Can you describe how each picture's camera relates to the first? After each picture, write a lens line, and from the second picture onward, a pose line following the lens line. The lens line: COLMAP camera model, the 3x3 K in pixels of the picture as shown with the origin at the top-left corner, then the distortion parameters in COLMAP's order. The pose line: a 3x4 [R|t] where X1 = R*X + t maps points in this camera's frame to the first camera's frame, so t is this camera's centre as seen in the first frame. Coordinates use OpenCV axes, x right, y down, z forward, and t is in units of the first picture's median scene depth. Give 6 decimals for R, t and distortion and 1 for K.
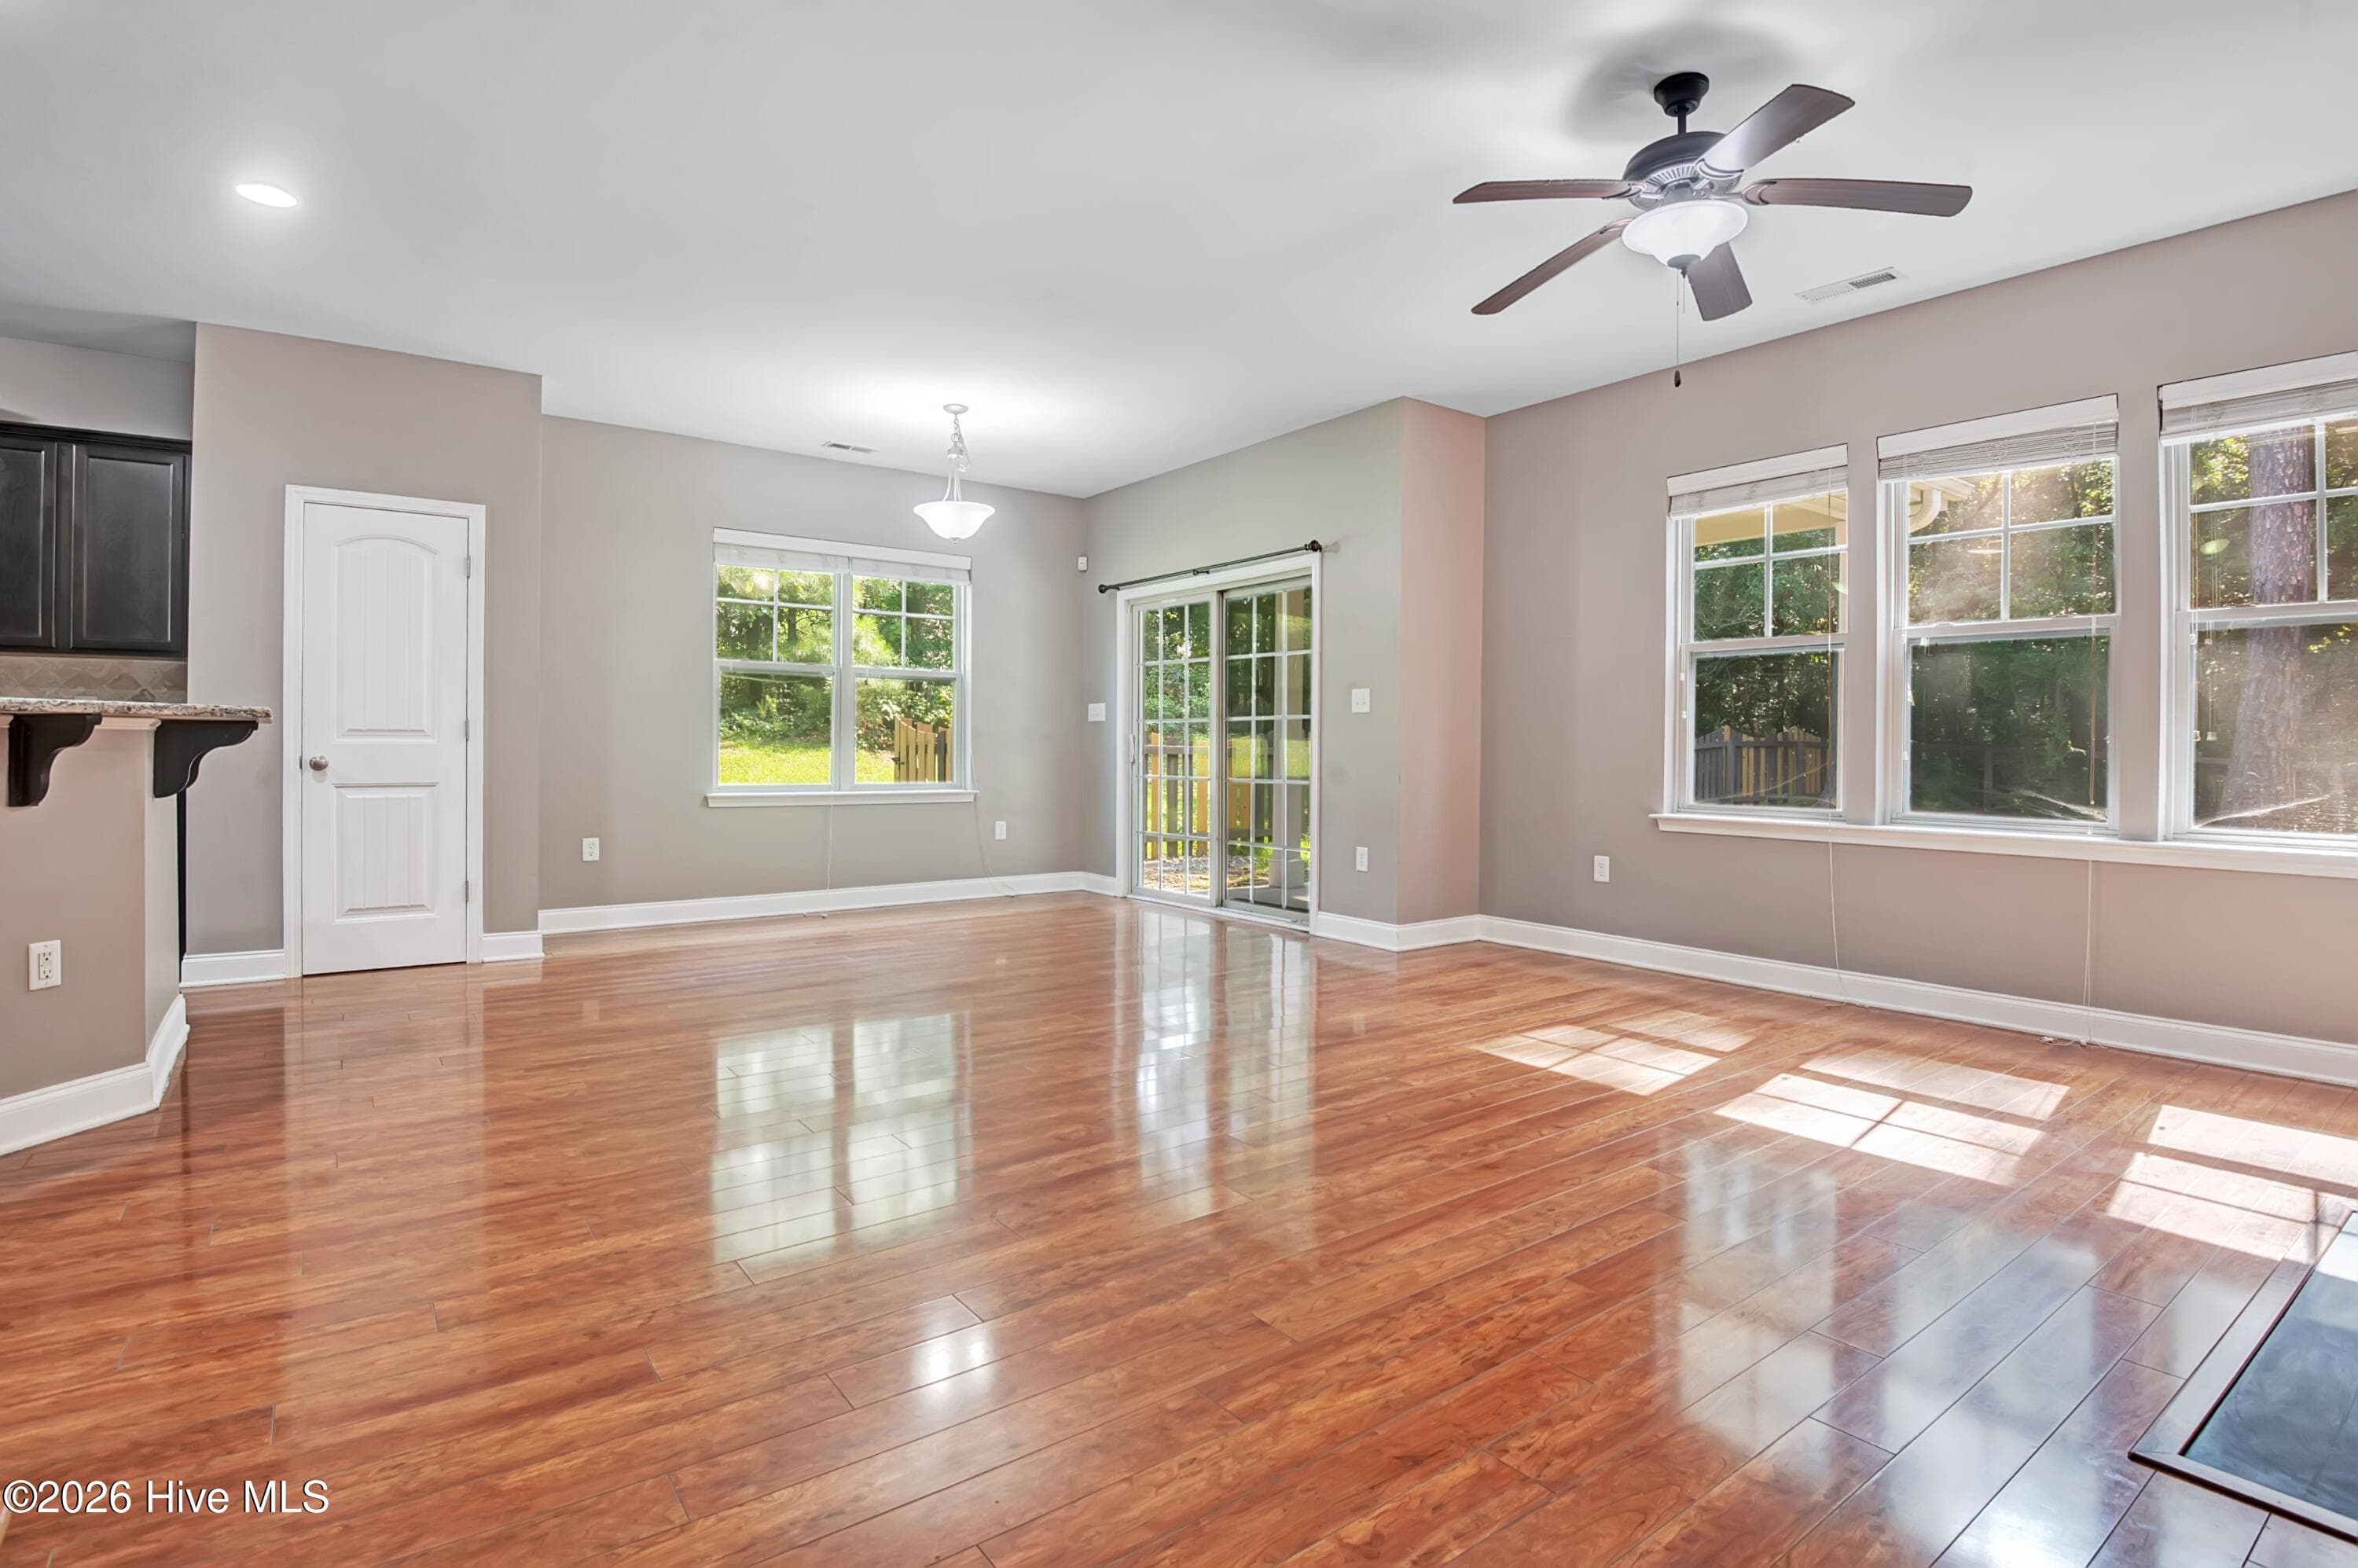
lens RADIAL K [[1140.4, 0, 1183.0], [0, 1140.4, 744.4], [0, 0, 1]] dist [0.001063, -0.000647]
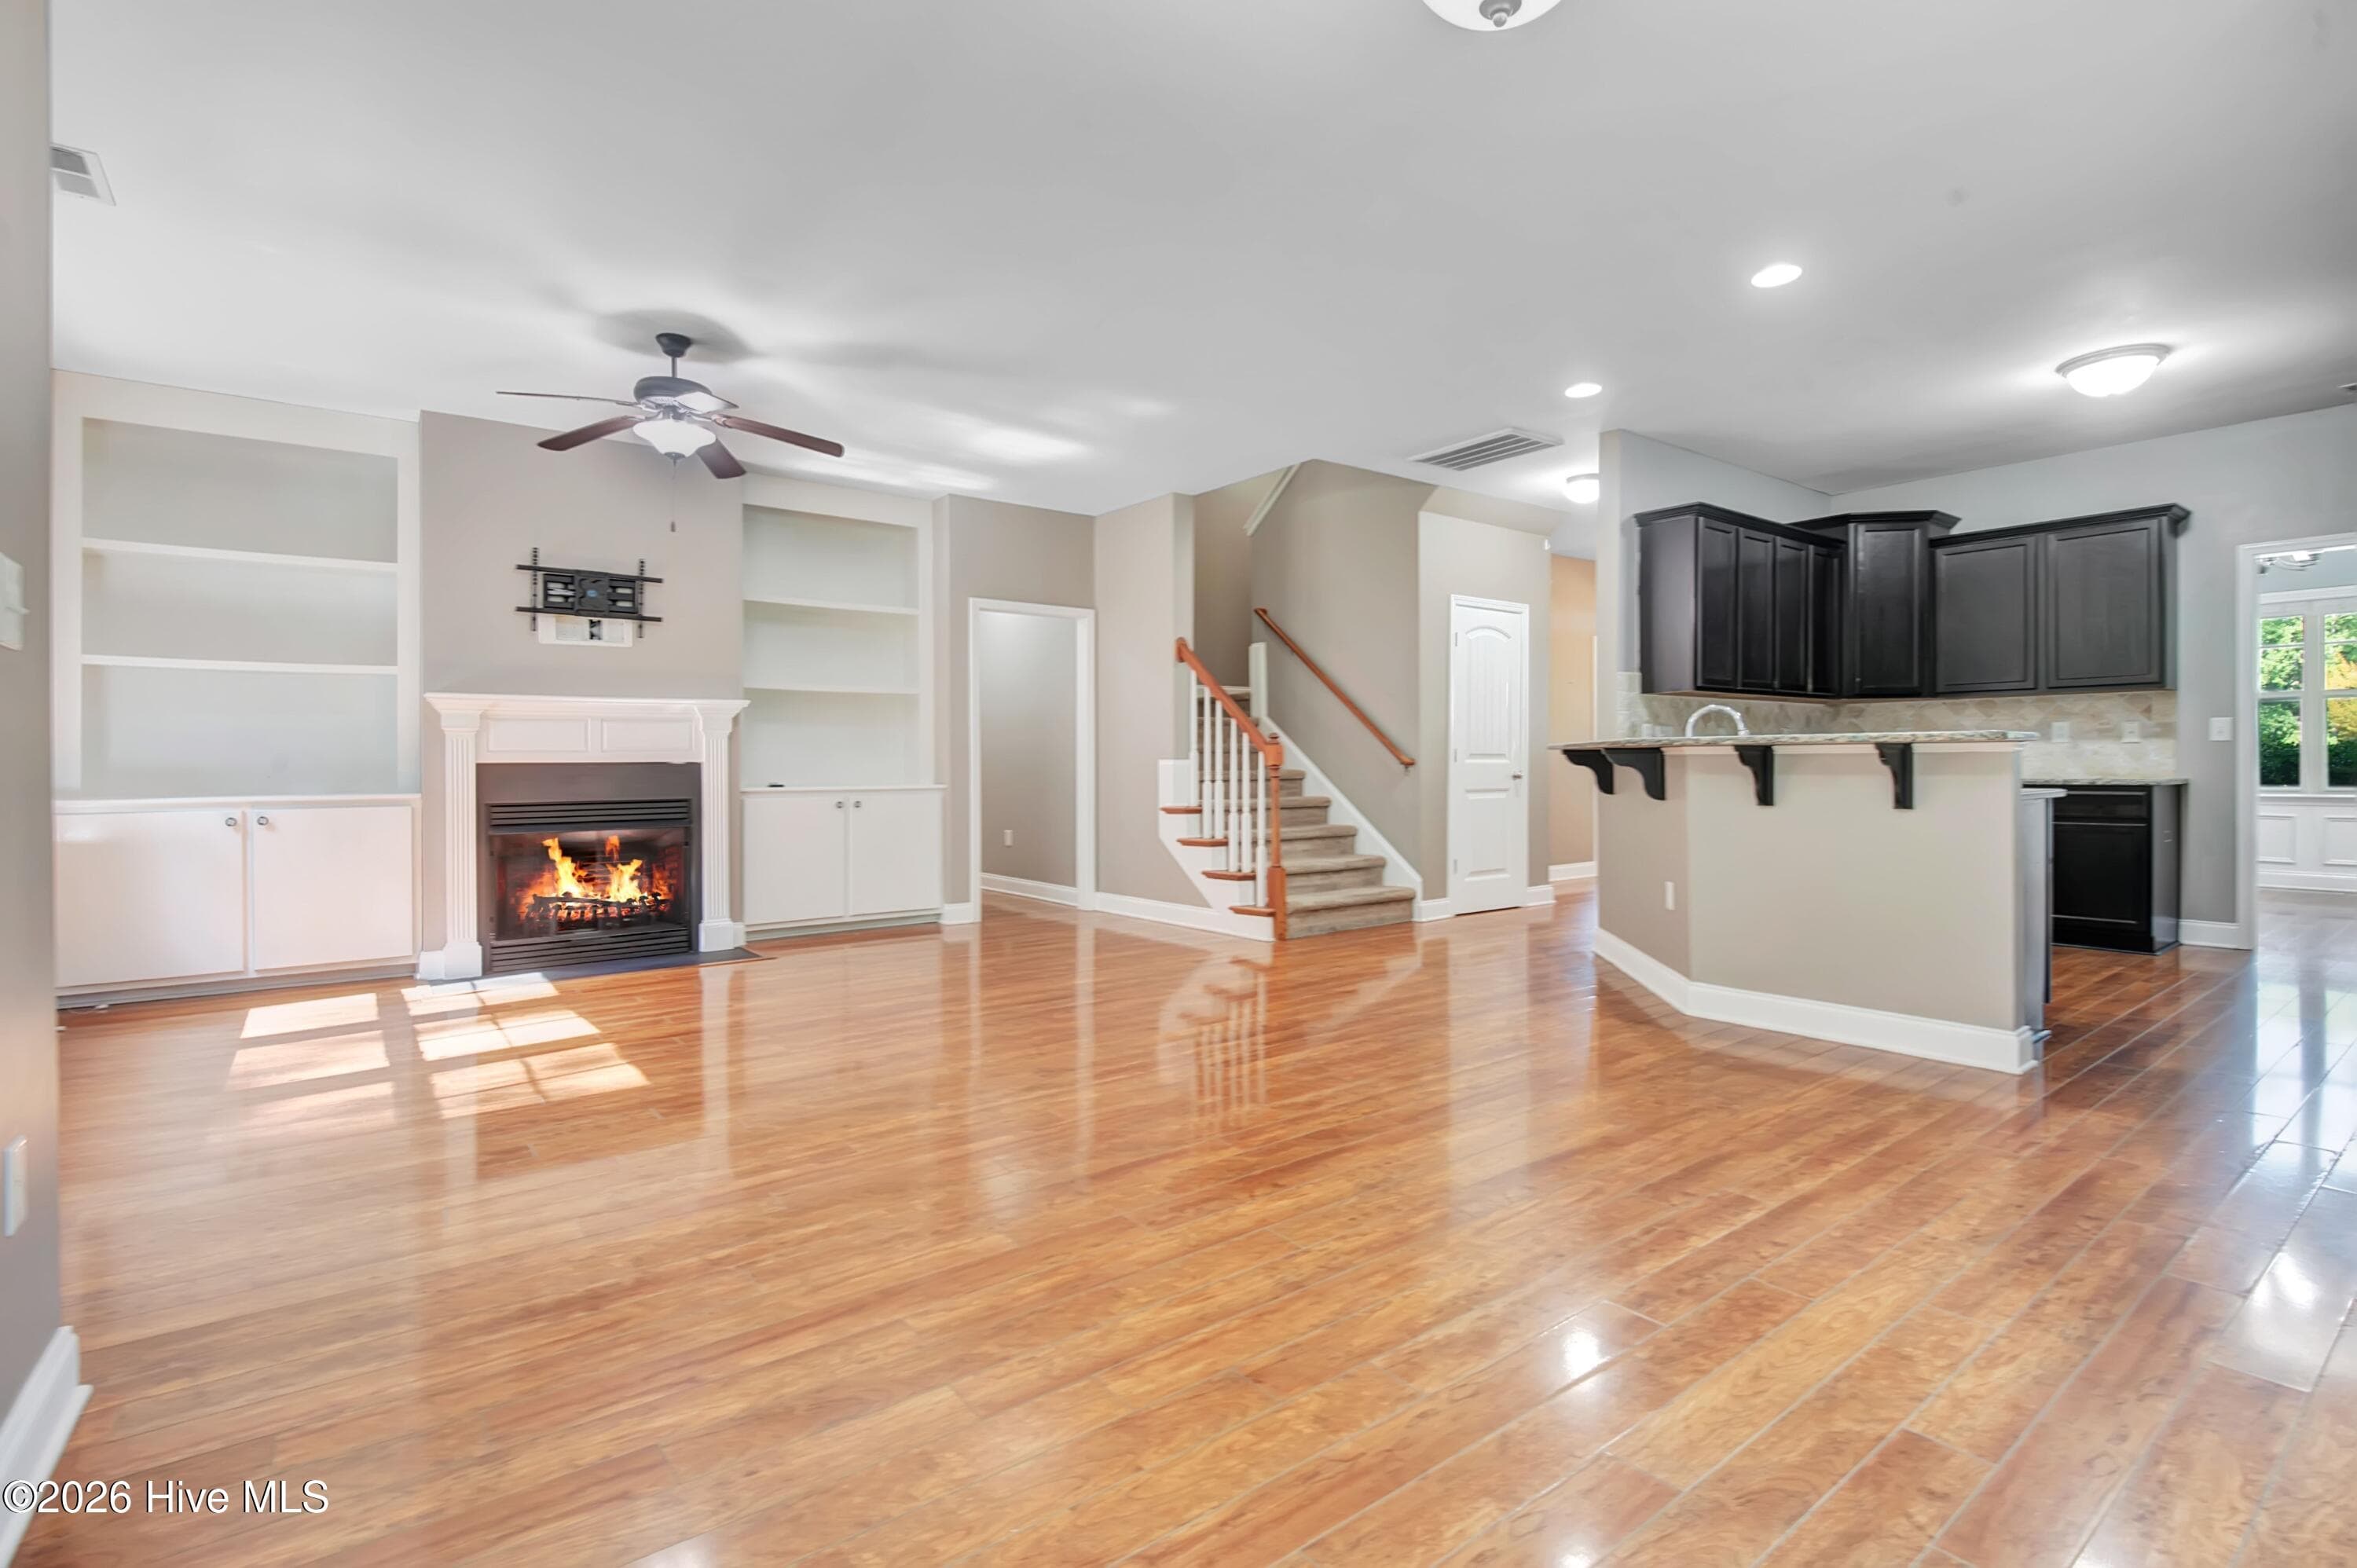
lens RADIAL K [[1161.9, 0, 1172.3], [0, 1161.9, 759.7], [0, 0, 1]] dist [0.001539, -0.000582]
pose [[-0.999608, -0.001048, -0.027970, -0.120698], [-0.001080, 0.999999, 0.001134, -0.006385], [0.027969, 0.001164, -0.999608, 1.714772]]
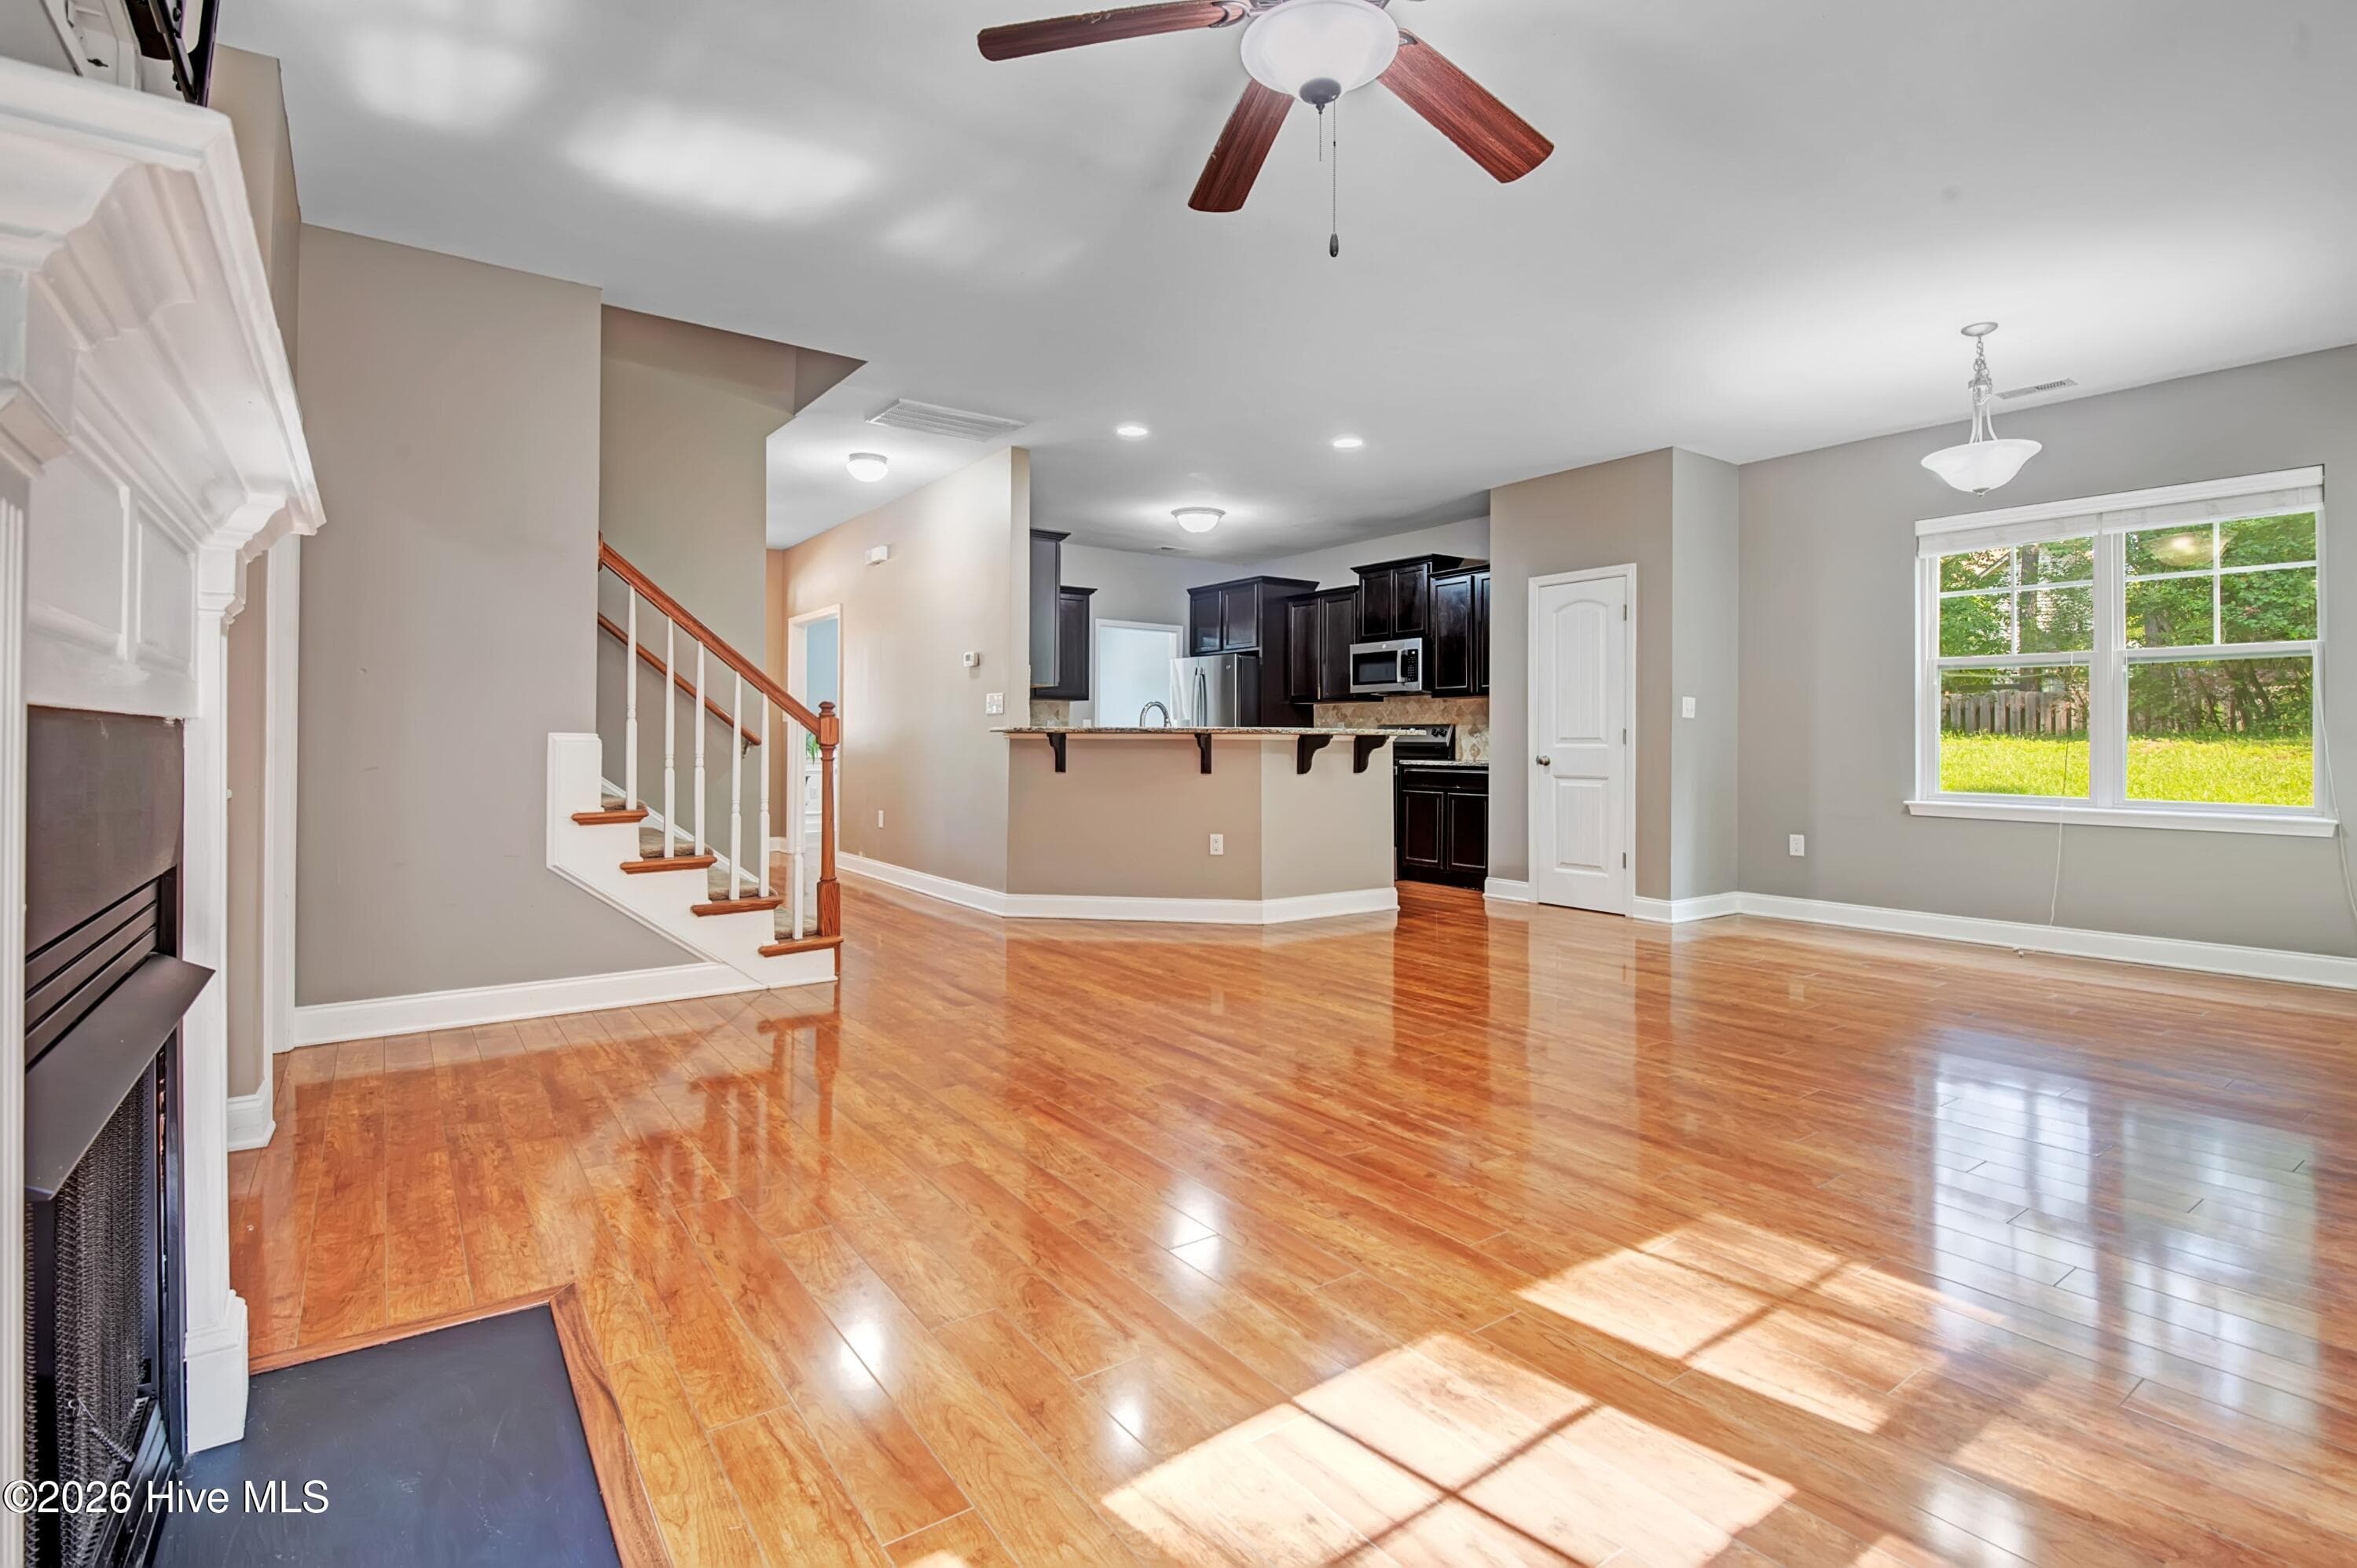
lens RADIAL K [[1112.0, 0, 1180.6], [0, 1112.0, 748.1], [0, 0, 1]] dist [0.000450, -0.000054]
pose [[-0.031178, -0.007343, -0.999487, 0.745499], [-0.002622, 0.999970, -0.007265, 0.012570], [0.999510, 0.002394, -0.031196, 0.614174]]
